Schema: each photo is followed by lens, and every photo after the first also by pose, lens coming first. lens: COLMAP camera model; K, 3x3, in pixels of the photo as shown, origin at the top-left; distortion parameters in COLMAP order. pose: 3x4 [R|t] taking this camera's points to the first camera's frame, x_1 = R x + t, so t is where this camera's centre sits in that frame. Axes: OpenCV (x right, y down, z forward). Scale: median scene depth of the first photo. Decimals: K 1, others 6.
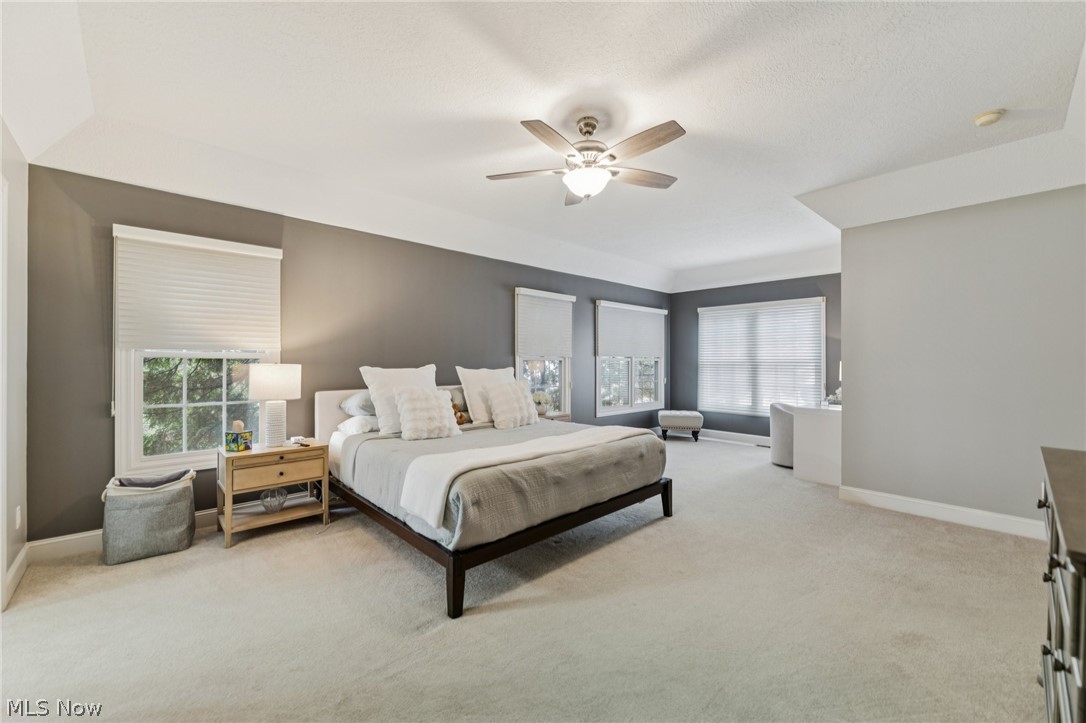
lens RADIAL K [[431.5, 0, 545.0], [0, 431.5, 360.8], [0, 0, 1]] dist [-0.000514, 0.000057]
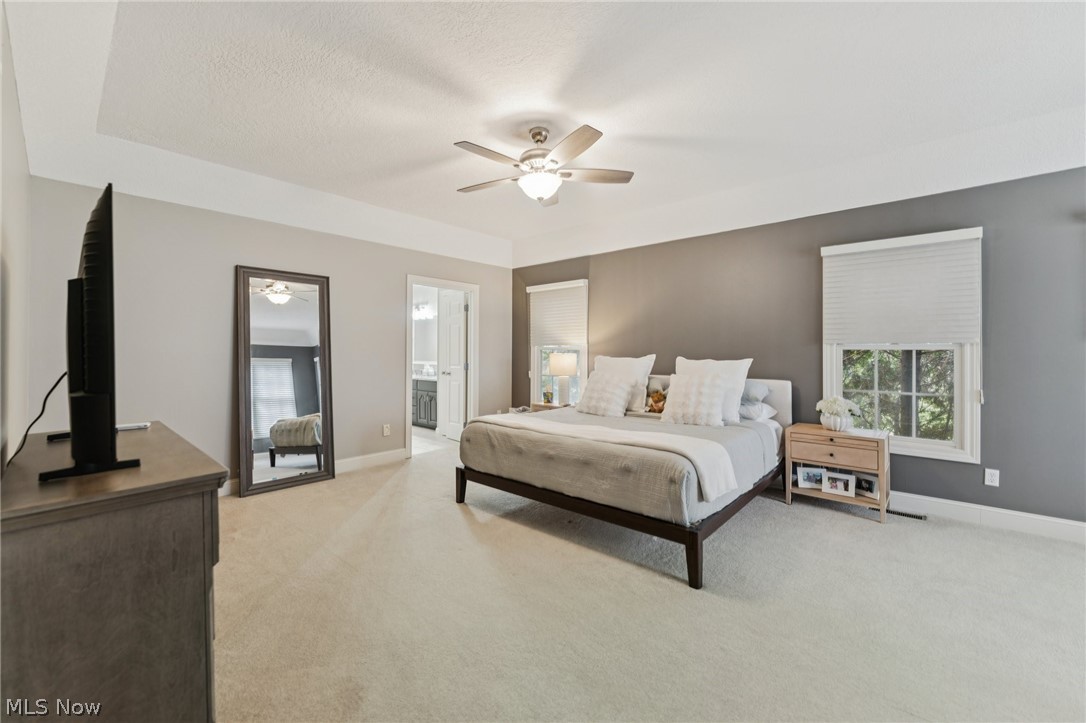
lens RADIAL K [[439.2, 0, 539.8], [0, 439.2, 347.4], [0, 0, 1]] dist [-0.000623, -0.000556]
pose [[0.087633, -0.012946, -0.996069, 0.967706], [0.001777, 0.999916, -0.012839, 0.004767], [0.996151, -0.000645, 0.087649, 0.732411]]
